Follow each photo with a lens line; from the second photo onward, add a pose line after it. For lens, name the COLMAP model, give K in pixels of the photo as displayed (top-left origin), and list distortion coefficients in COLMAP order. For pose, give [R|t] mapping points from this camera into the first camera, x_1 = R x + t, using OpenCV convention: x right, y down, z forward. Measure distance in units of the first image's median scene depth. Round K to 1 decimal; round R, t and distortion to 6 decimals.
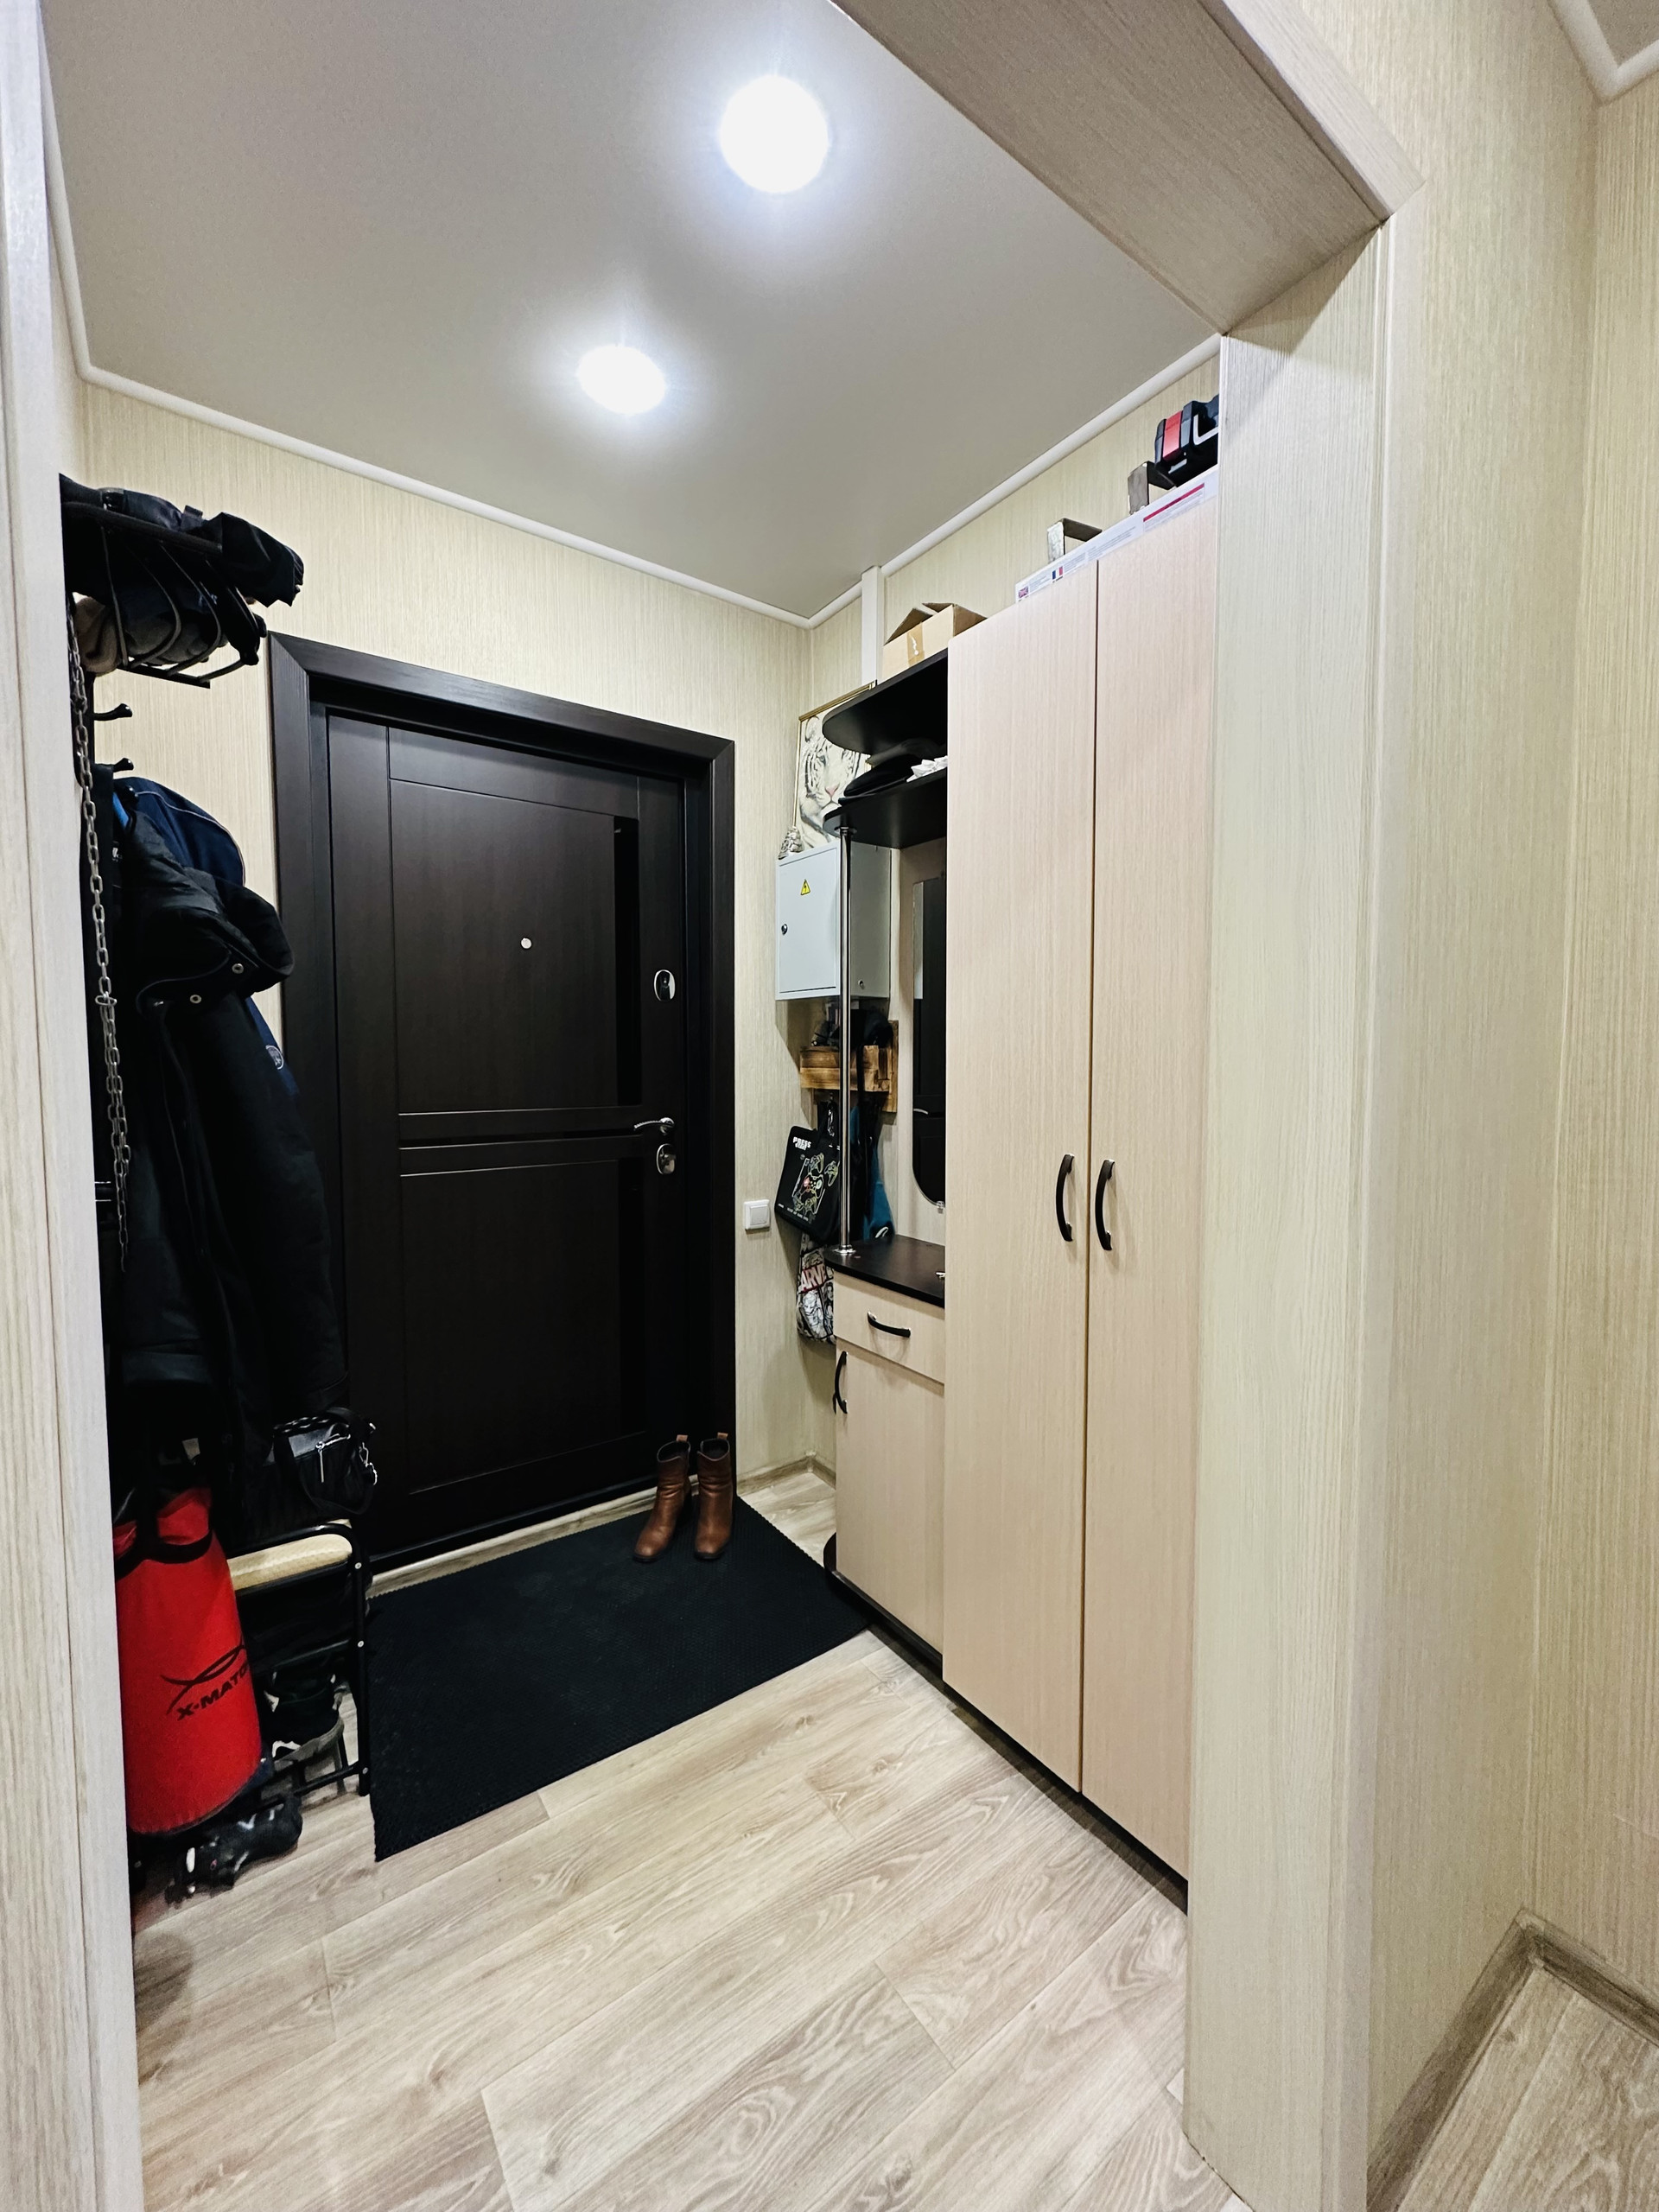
lens RADIAL K [[879.8, 0, 828.2], [0, 879.8, 1103.3], [0, 0, 1]] dist [0.000591, 0.000405]
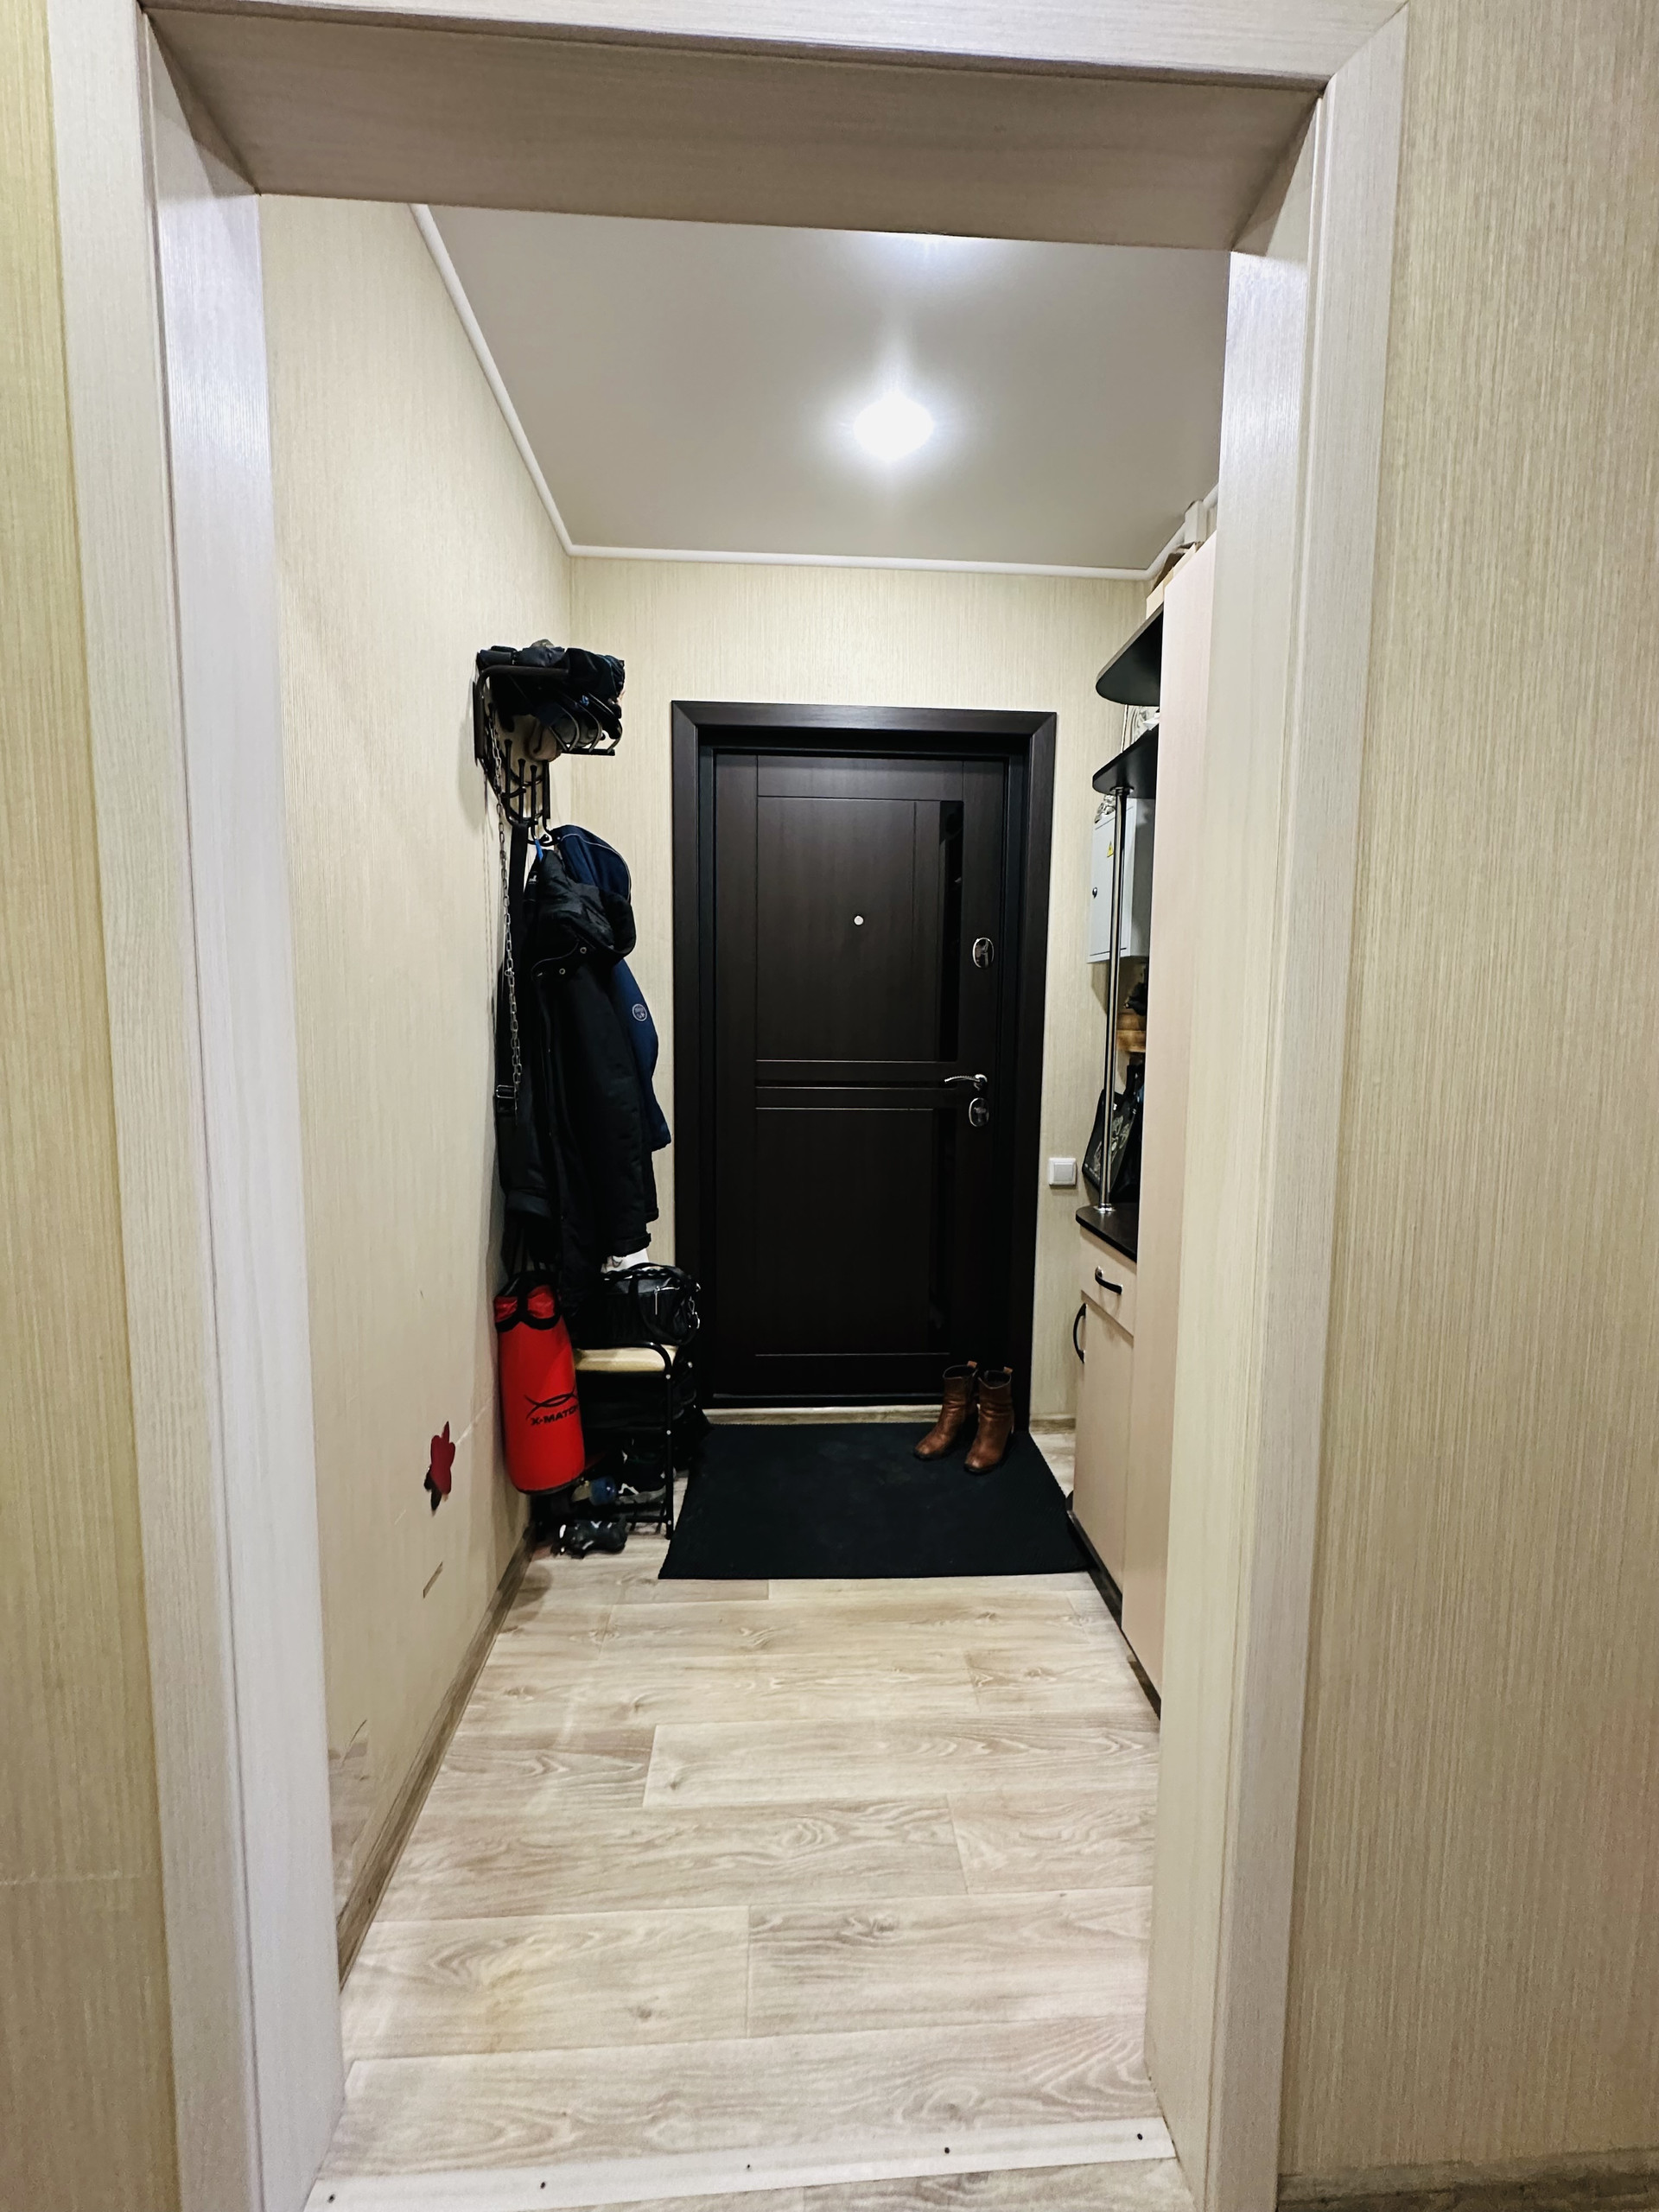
lens RADIAL K [[881.2, 0, 831.0], [0, 881.2, 1103.4], [0, 0, 1]] dist [-0.000870, 0.000040]
pose [[0.842561, 0.058438, -0.535422, 0.452103], [-0.040783, 0.998165, 0.044767, 0.020422], [0.537055, -0.015883, 0.843398, -0.039549]]
